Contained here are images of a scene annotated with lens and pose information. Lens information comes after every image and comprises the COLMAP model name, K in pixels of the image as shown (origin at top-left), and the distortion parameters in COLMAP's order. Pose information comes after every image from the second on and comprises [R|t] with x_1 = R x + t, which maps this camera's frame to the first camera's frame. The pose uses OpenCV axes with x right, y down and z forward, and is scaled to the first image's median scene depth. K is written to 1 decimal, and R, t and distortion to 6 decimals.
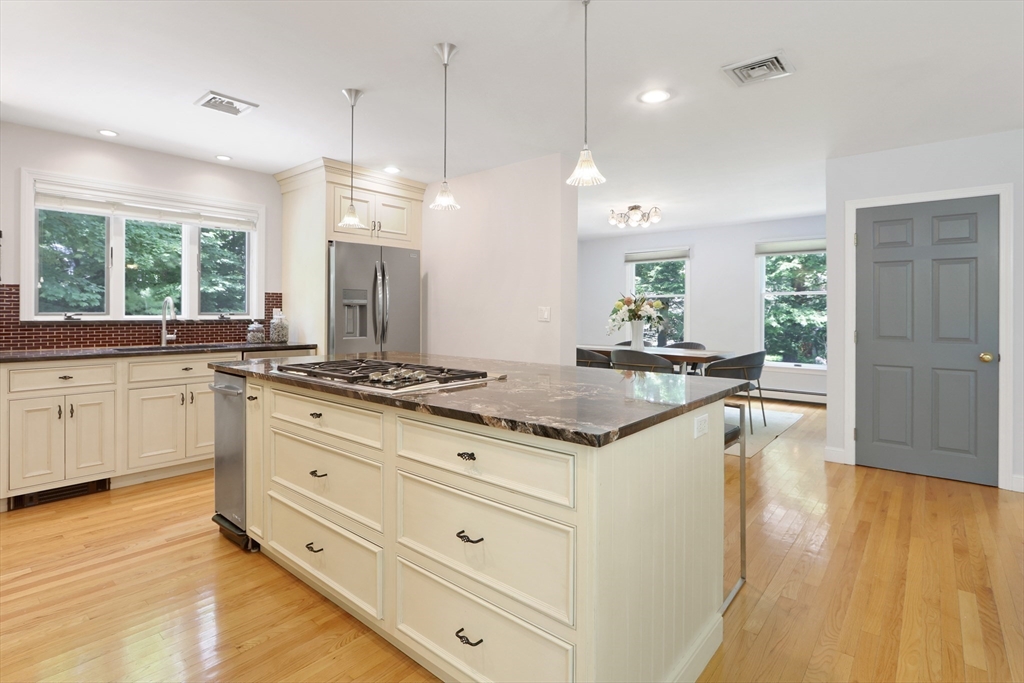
lens RADIAL K [[504.1, 0, 497.4], [0, 504.1, 308.5], [0, 0, 1]] dist [-0.023234, 0.000500]
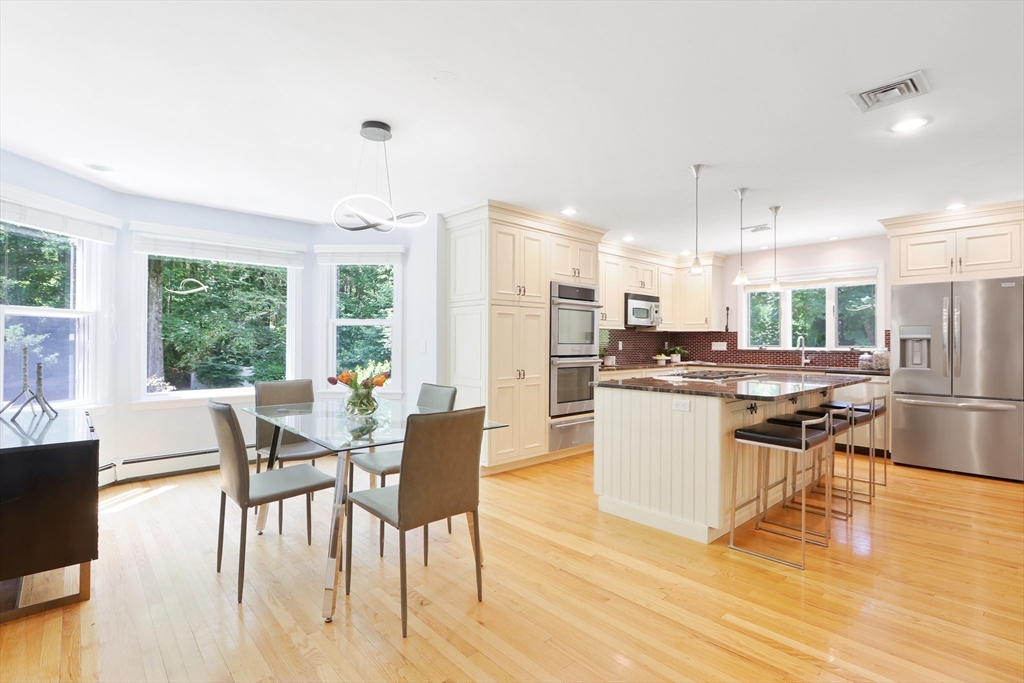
lens RADIAL K [[479.8, 0, 512.6], [0, 479.8, 340.6], [0, 0, 1]] dist [-0.012419, 0.002120]
pose [[-0.115629, -0.007492, -0.993264, 0.898599], [0.001658, 0.999969, -0.007736, 0.002108], [0.993291, -0.002541, -0.115613, 0.232560]]
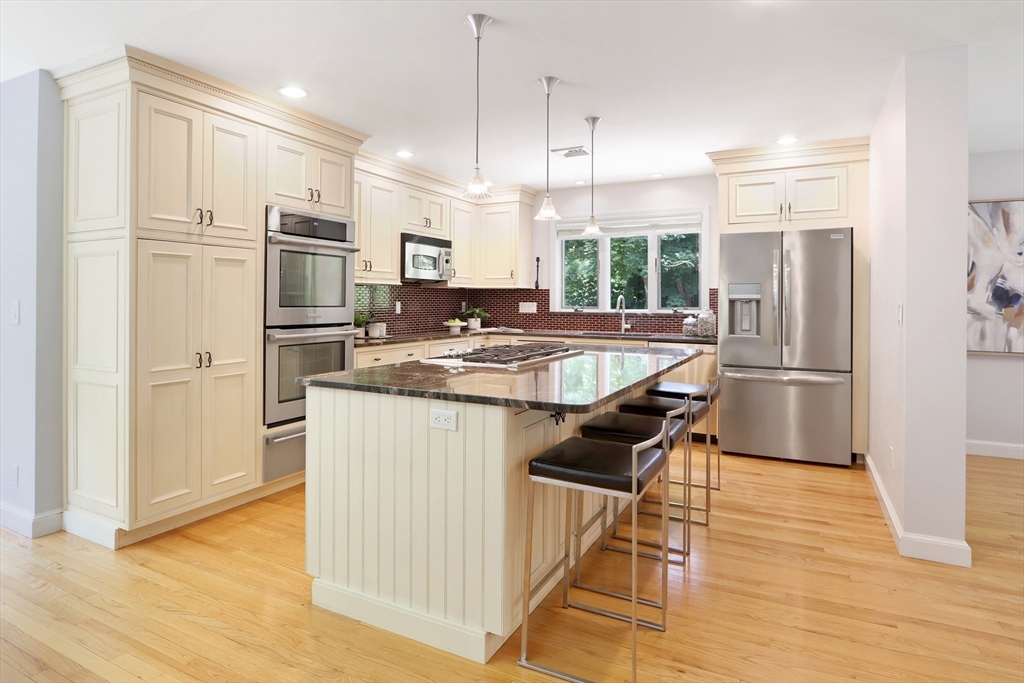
lens RADIAL K [[564.3, 0, 501.0], [0, 564.3, 299.7], [0, 0, 1]] dist [-0.020918, 0.003147]
pose [[0.223671, -0.004344, -0.974655, 0.636044], [0.002393, 0.999990, -0.003908, -0.005688], [0.974662, -0.001458, 0.223679, 0.339909]]
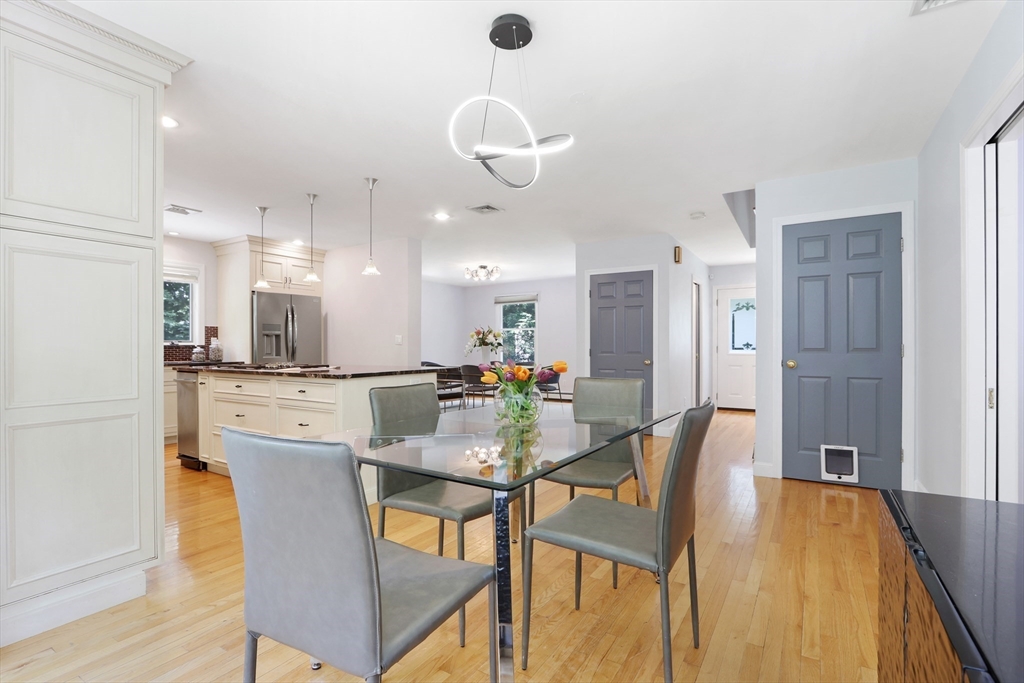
lens RADIAL K [[479.8, 0, 510.9], [0, 479.8, 344.6], [0, 0, 1]] dist [-0.012419, 0.002120]
pose [[0.988889, -0.006733, 0.148500, 0.205073], [0.006068, 0.999969, 0.004930, 0.019354], [-0.148529, -0.003974, 0.988900, -0.497507]]
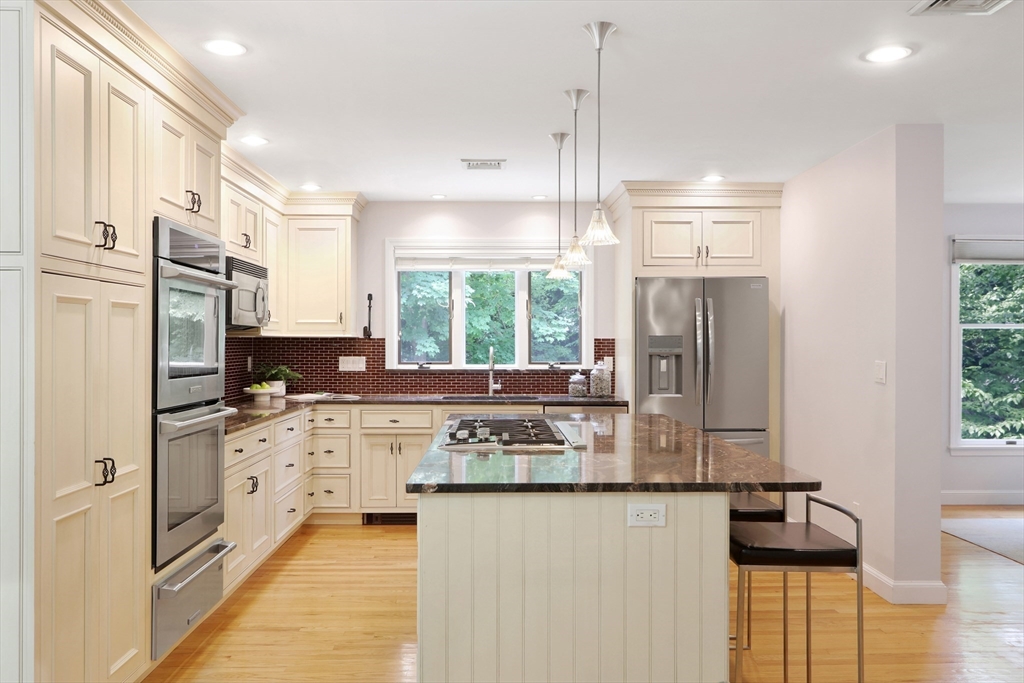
lens RADIAL K [[809.3, 0, 508.9], [0, 809.3, 342.1], [0, 0, 1]] dist [-0.014644, 0.013577]
pose [[0.670809, -0.003363, -0.741622, 0.524141], [0.006433, 0.999978, 0.001284, -0.031639], [0.741602, -0.005632, 0.670817, -0.061128]]
